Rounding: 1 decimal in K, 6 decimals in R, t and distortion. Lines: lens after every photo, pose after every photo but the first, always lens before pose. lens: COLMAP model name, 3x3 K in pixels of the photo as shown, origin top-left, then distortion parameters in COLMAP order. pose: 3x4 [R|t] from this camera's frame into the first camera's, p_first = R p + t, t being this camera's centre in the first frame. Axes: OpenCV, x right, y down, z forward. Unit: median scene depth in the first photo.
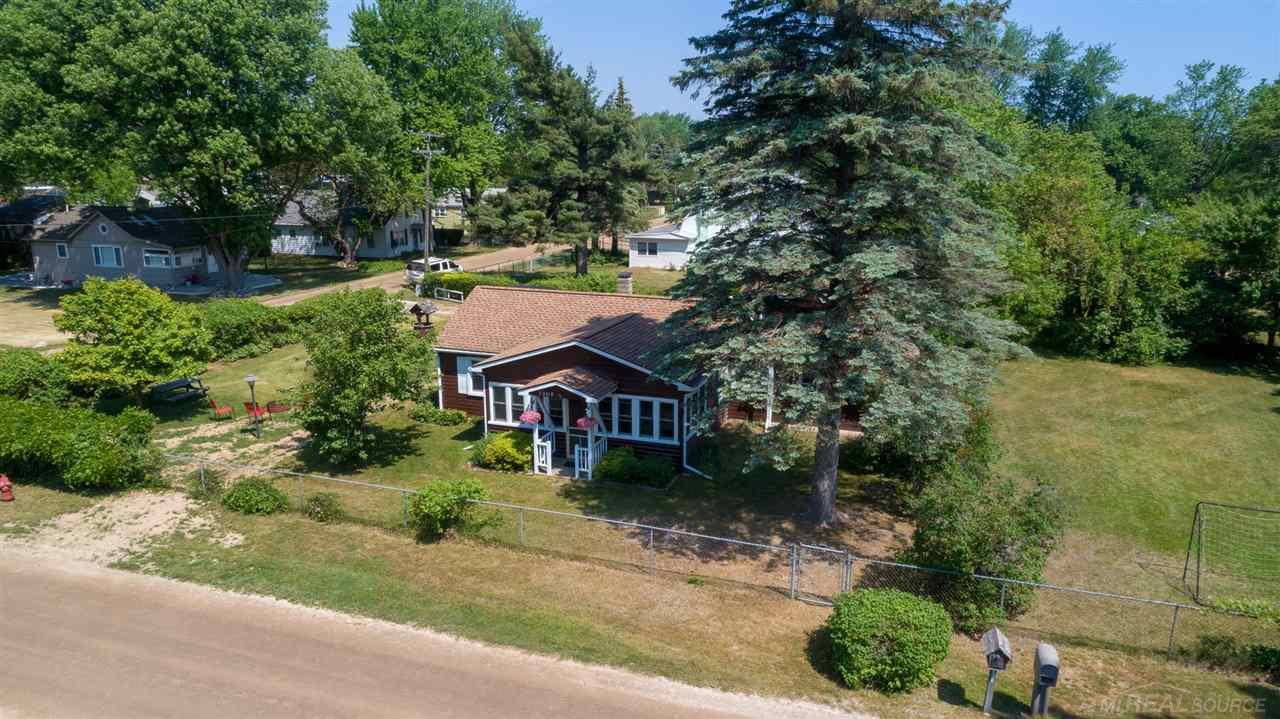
lens RADIAL K [[848.0, 0, 644.1], [0, 848.0, 359.9], [0, 0, 1]] dist [-0.013374, -0.003262]
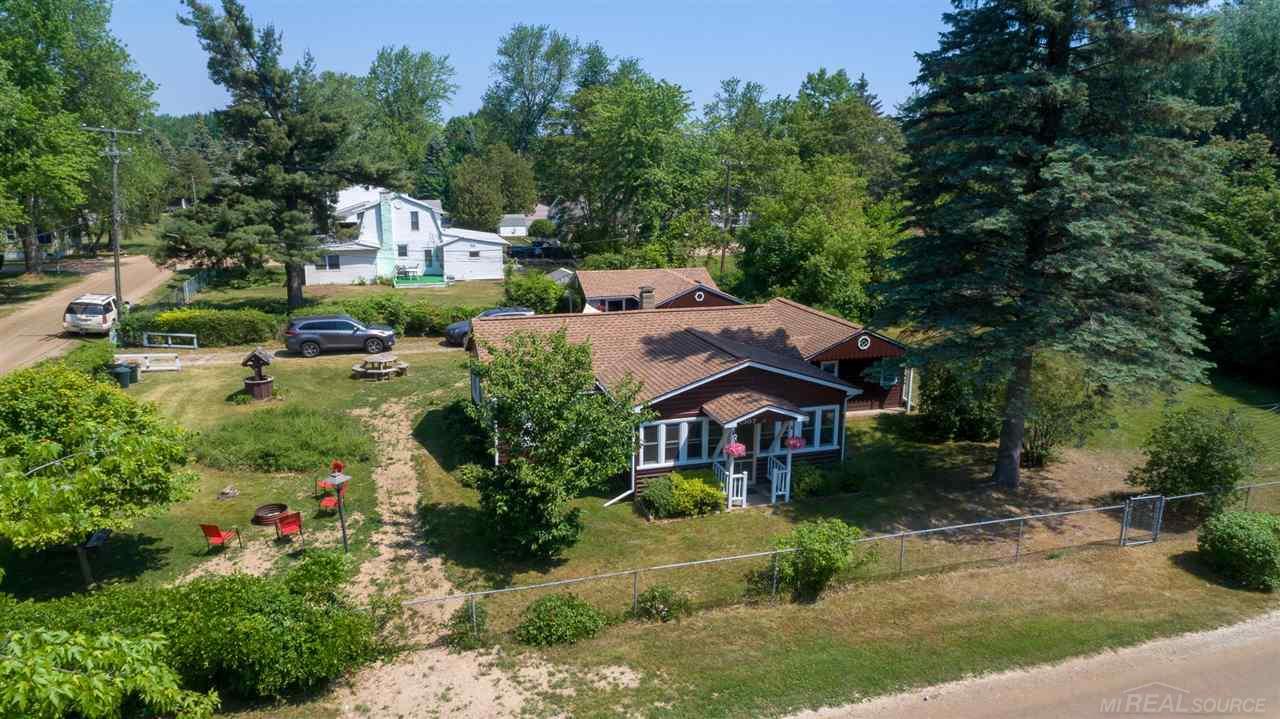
lens RADIAL K [[848.0, 0, 633.8], [0, 848.0, 360.7], [0, 0, 1]] dist [-0.013374, -0.003262]
pose [[0.814807, -0.135167, 0.563755, -0.683127], [0.132700, 0.990107, 0.045595, -0.079018], [-0.564341, 0.037659, 0.824683, 0.279702]]
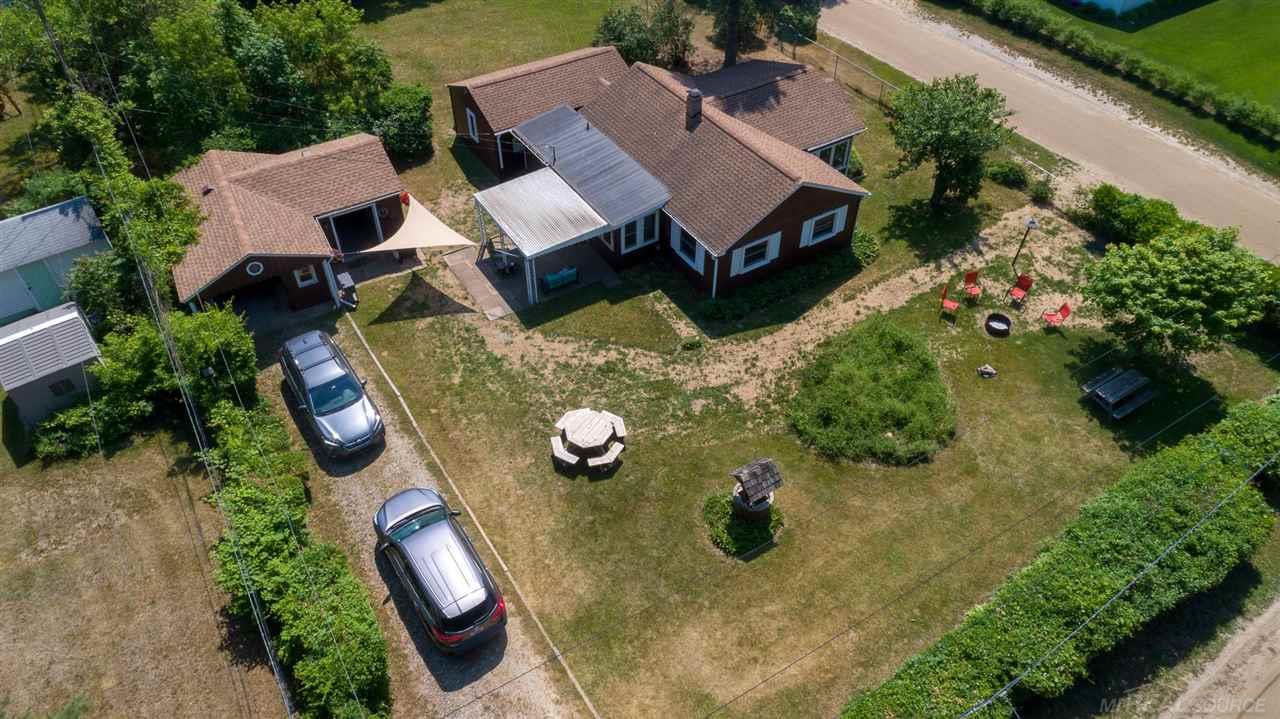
lens RADIAL K [[848.0, 0, 641.7], [0, 848.0, 359.3], [0, 0, 1]] dist [-0.013374, -0.003262]
pose [[-0.782119, -0.439804, 0.441432, -0.667157], [0.139326, 0.567050, 0.811814, -0.891340], [-0.607353, 0.696438, -0.382224, 1.956570]]
